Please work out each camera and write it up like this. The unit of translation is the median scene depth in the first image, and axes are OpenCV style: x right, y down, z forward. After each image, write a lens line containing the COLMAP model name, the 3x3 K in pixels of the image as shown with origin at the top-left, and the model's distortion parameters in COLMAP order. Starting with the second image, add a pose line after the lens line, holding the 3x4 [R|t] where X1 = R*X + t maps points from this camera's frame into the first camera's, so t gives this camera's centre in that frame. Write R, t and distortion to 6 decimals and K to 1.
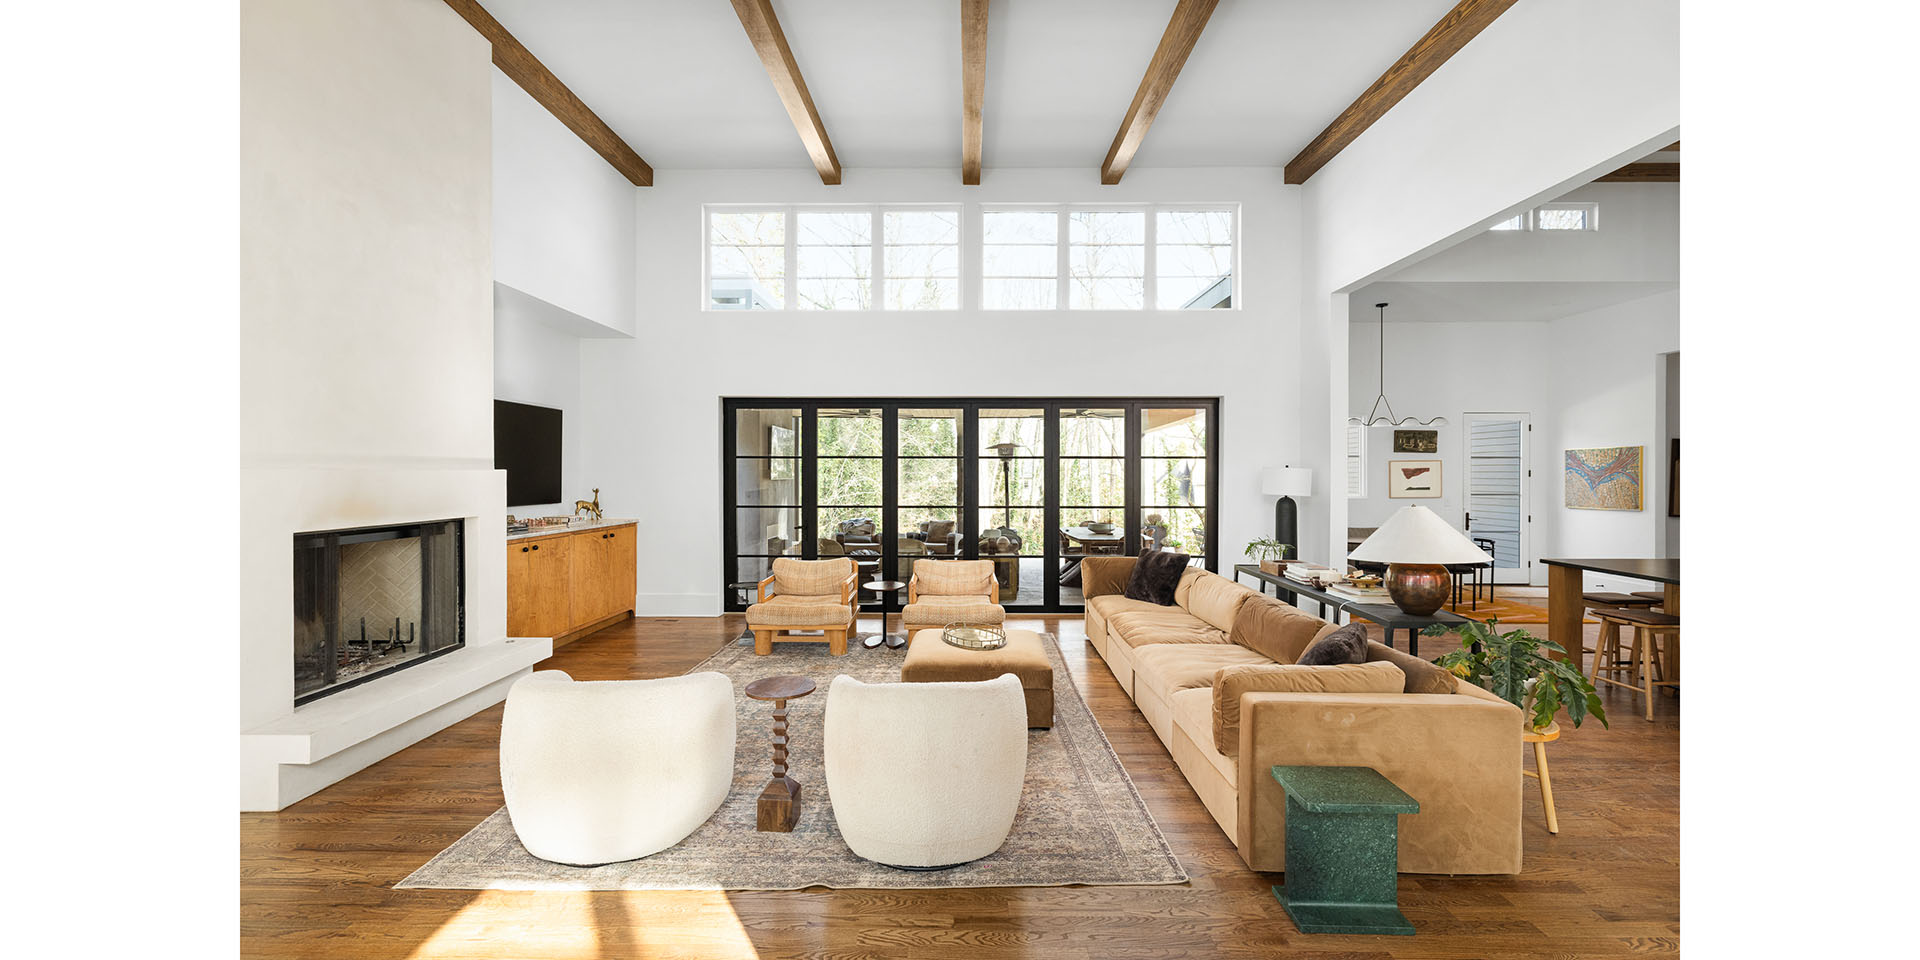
lens RADIAL K [[683.7, 0, 960.0], [0, 683.7, 480.0], [0, 0, 1]] dist [-0.000438, -0.000081]
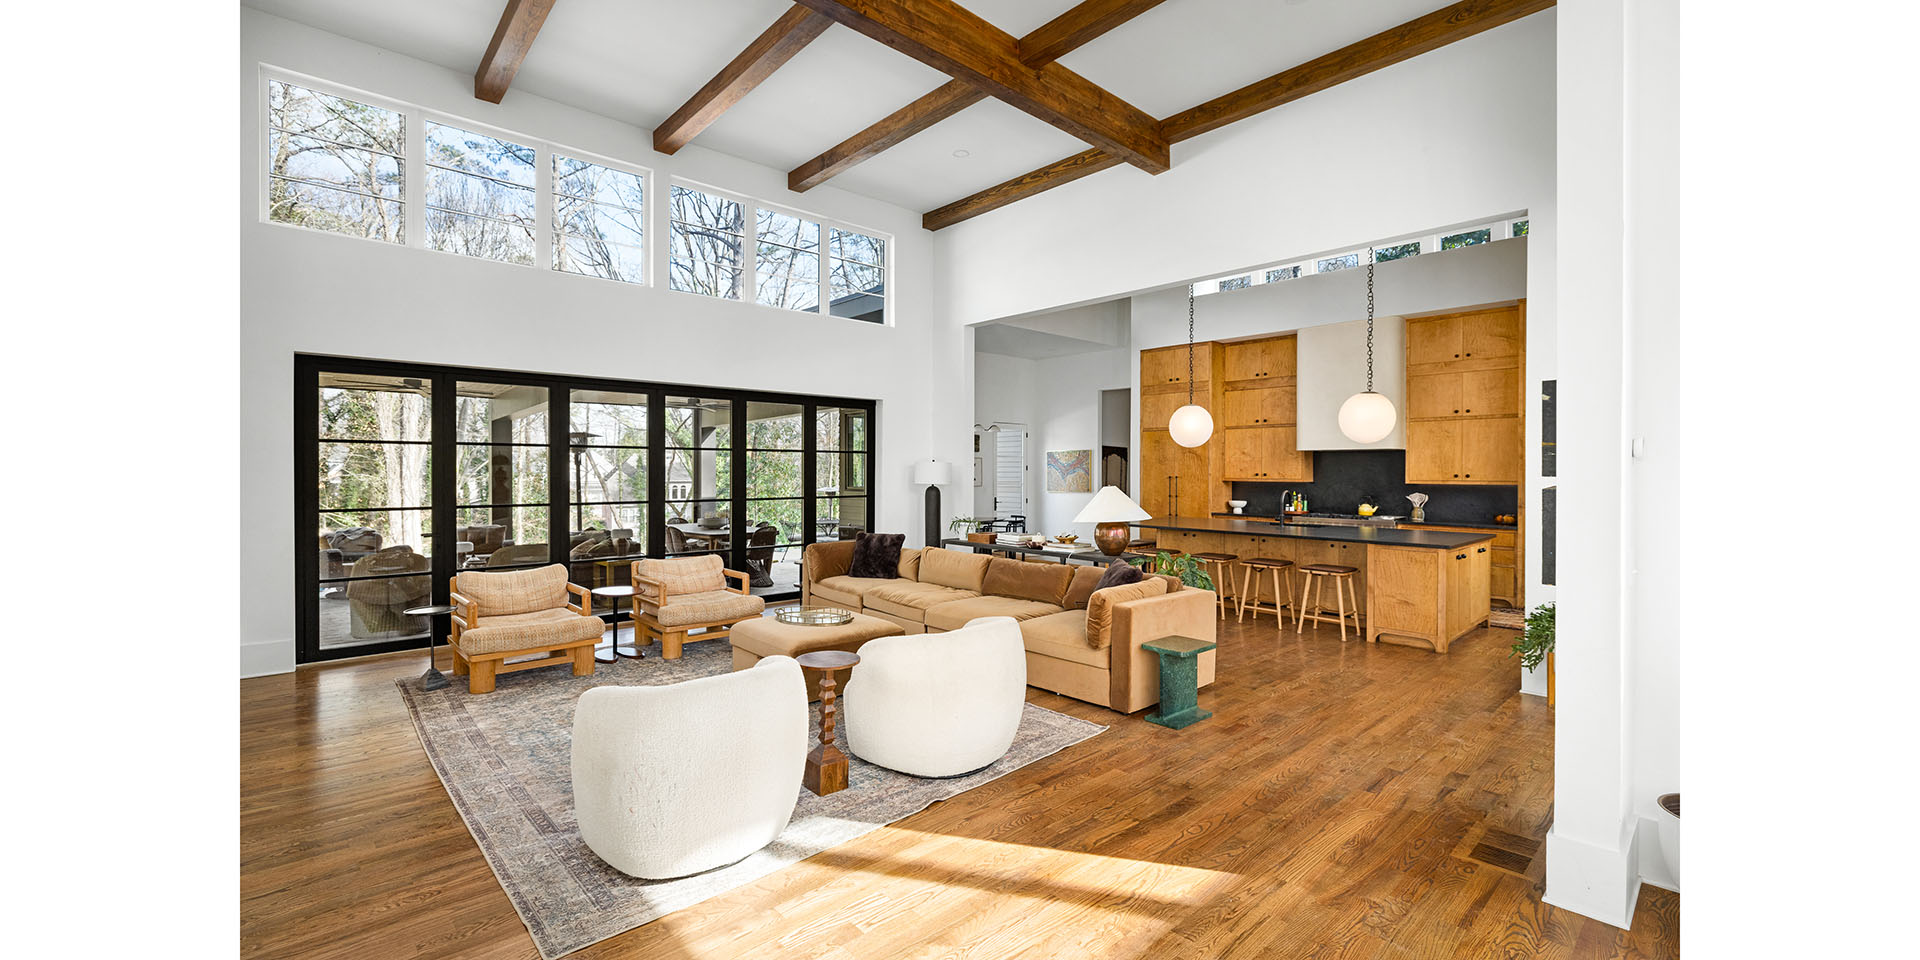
lens RADIAL K [[729.9, 0, 948.9], [0, 729.9, 480.4], [0, 0, 1]] dist [0.000061, -0.000041]
pose [[0.737729, -0.008416, 0.675045, -0.439316], [0.004199, 0.999960, 0.007878, 0.005447], [-0.675084, -0.002978, 0.737735, 0.012000]]
